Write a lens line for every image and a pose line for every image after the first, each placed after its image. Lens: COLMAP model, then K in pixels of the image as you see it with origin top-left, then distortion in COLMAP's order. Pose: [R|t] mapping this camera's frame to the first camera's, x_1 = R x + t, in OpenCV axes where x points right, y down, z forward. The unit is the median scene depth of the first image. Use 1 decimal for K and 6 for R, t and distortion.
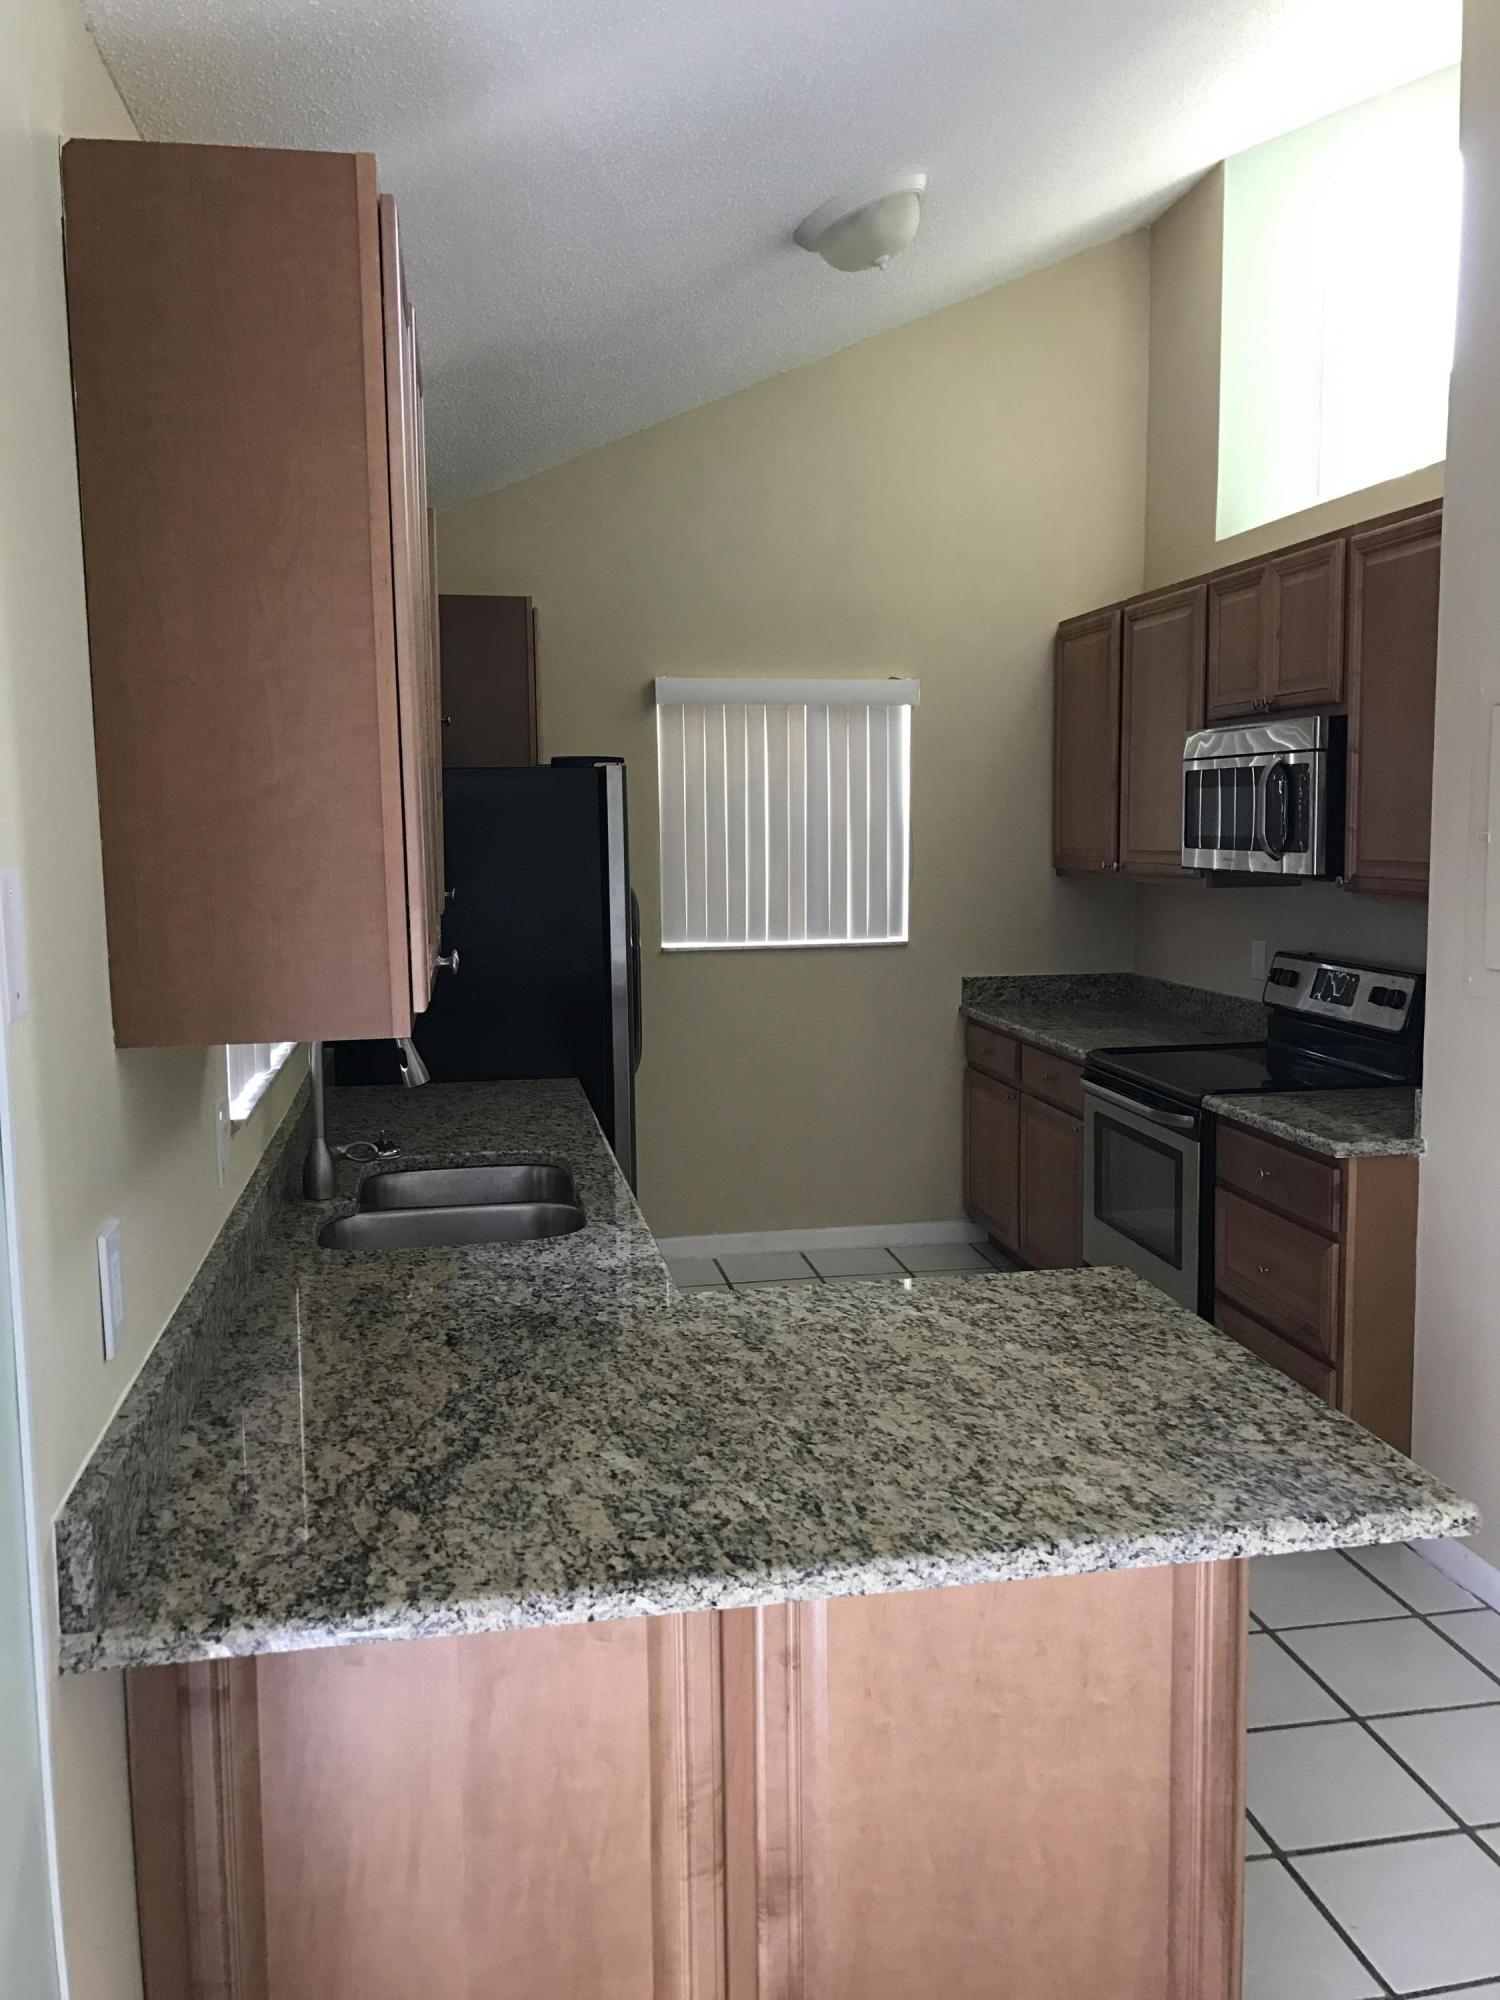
lens RADIAL K [[1642.7, 0, 738.2], [0, 1642.7, 991.6], [0, 0, 1]] dist [0.043904, -0.043635]
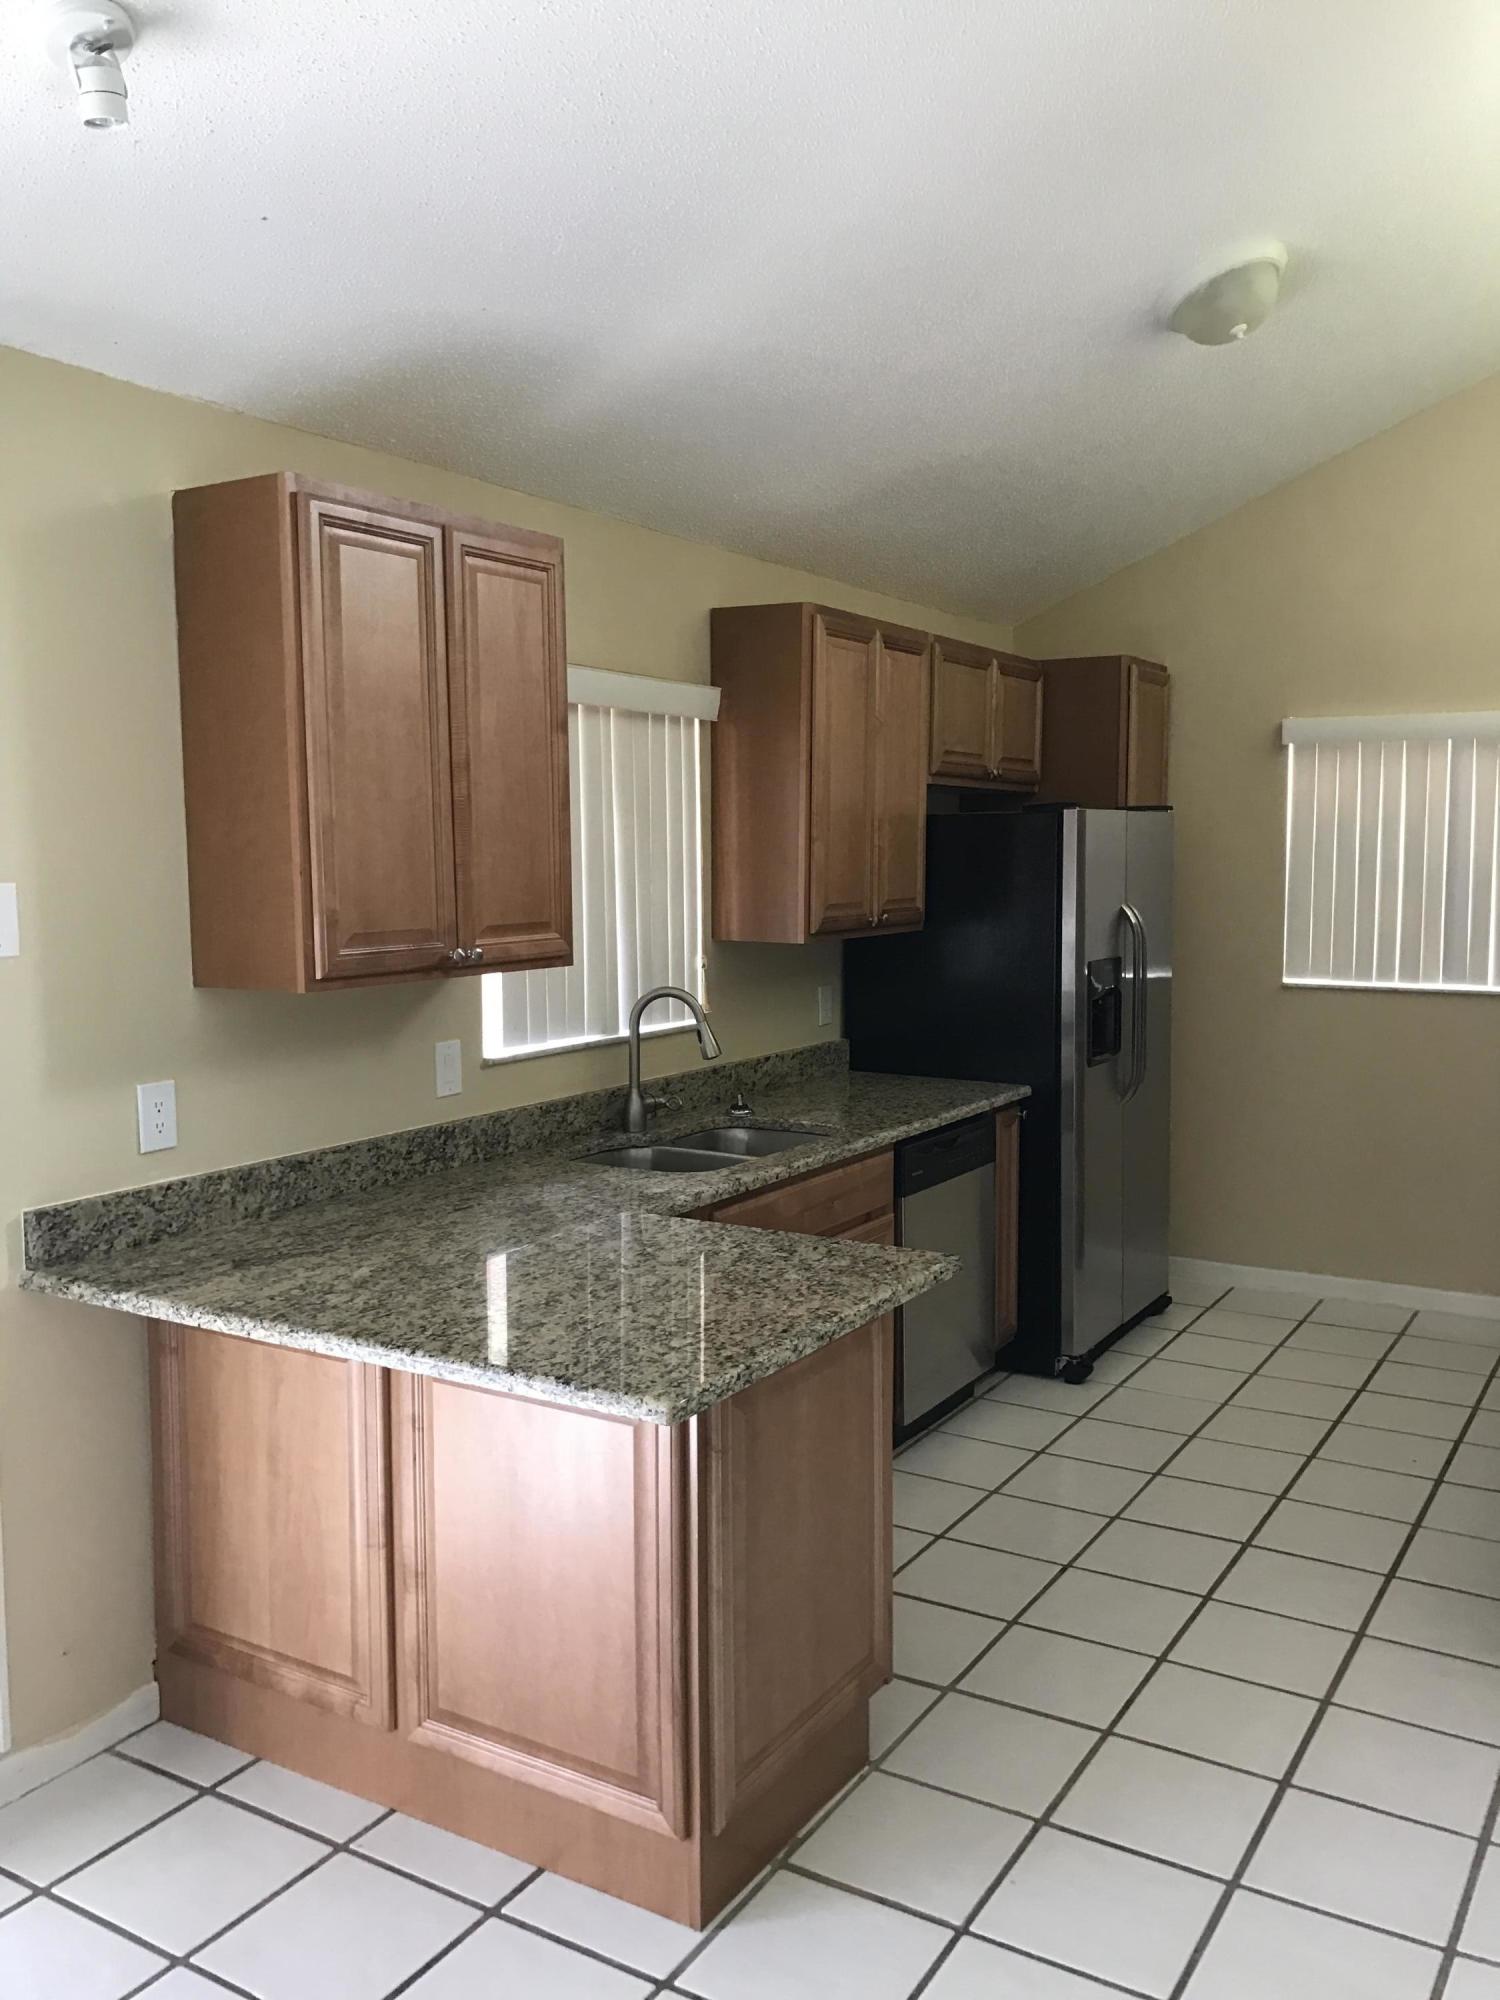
lens RADIAL K [[1642.7, 0, 781.5], [0, 1642.7, 999.0], [0, 0, 1]] dist [0.043904, -0.043635]
pose [[0.750626, 0.068321, -0.657185, 1.045328], [-0.077192, 0.996896, 0.015471, -0.022329], [0.656203, 0.039116, 0.753570, 0.065694]]
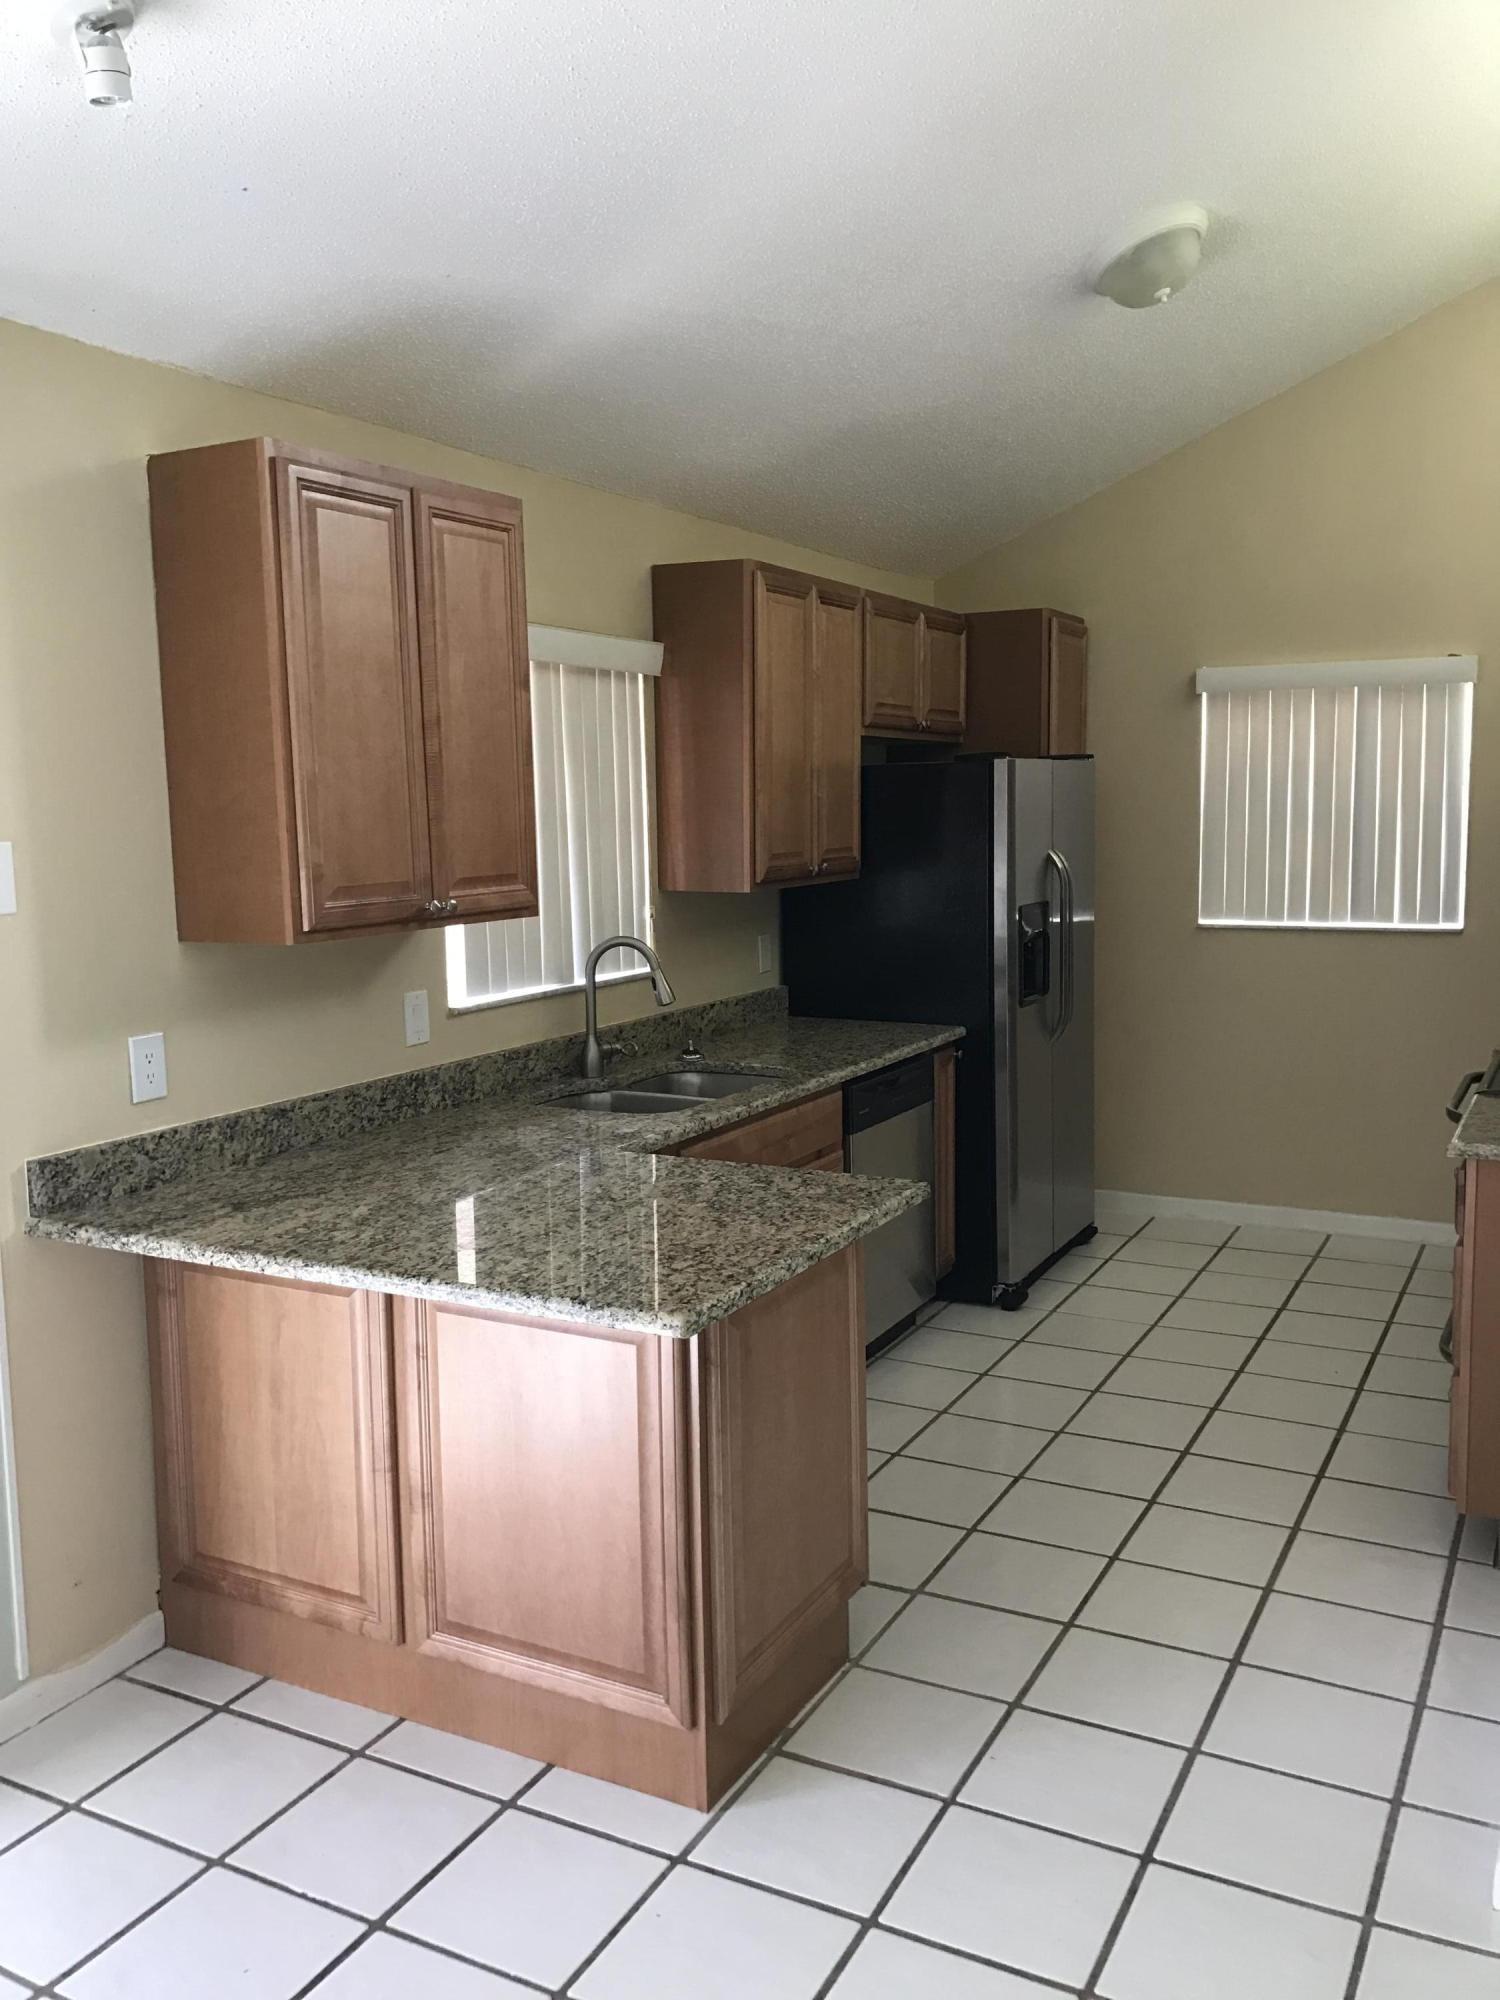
lens RADIAL K [[1642.7, 0, 757.1], [0, 1642.7, 992.1], [0, 0, 1]] dist [0.043904, -0.043635]
pose [[0.782938, 0.069062, -0.618255, 1.037860], [-0.060050, 0.997568, 0.035388, -0.008716], [0.619195, 0.009419, 0.785181, -0.028171]]
